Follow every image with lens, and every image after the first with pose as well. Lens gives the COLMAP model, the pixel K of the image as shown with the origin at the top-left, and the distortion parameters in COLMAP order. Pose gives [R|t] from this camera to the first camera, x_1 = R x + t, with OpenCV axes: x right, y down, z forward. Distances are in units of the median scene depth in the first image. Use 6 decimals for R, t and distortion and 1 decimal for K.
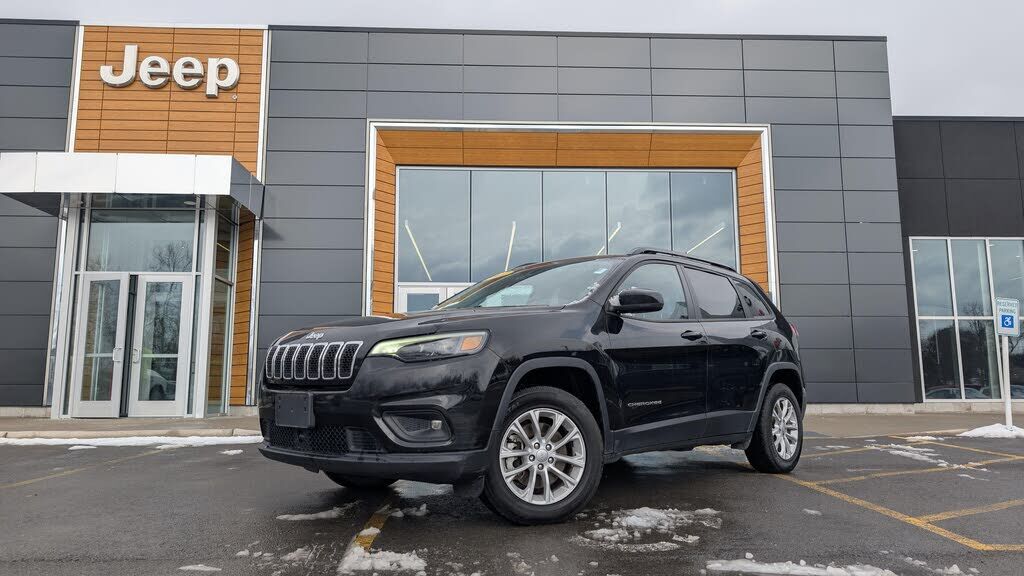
lens RADIAL K [[404.7, 0, 511.6], [0, 404.7, 293.2], [0, 0, 1]] dist [0.002495, -0.000052]
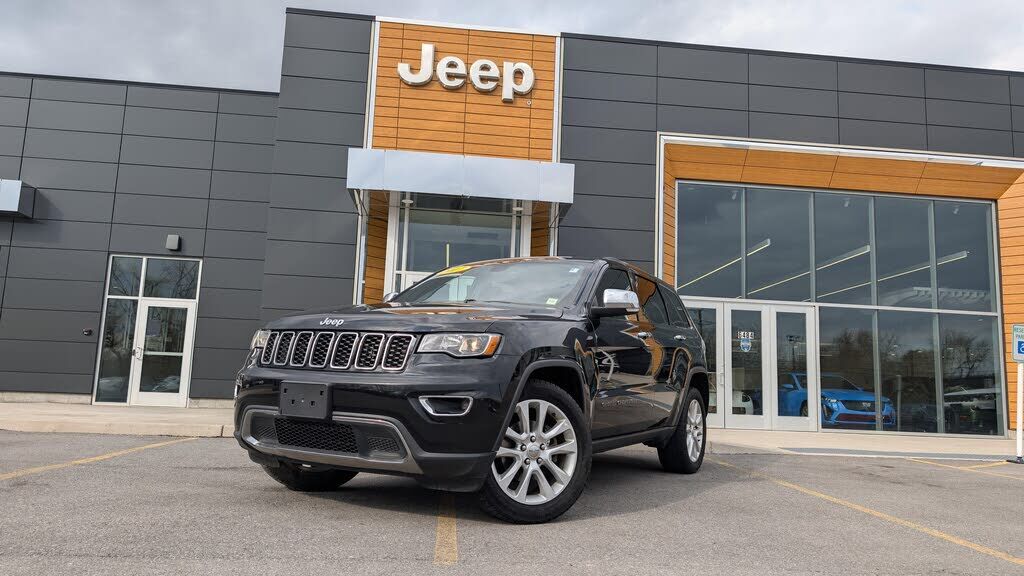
lens RADIAL K [[404.7, 0, 513.7], [0, 404.7, 297.7], [0, 0, 1]] dist [0.002495, -0.000052]
pose [[0.998445, 0.050863, 0.022805, -0.719676], [-0.051105, 0.998642, 0.010154, -0.010554], [-0.022258, -0.011304, 0.999688, -0.005459]]
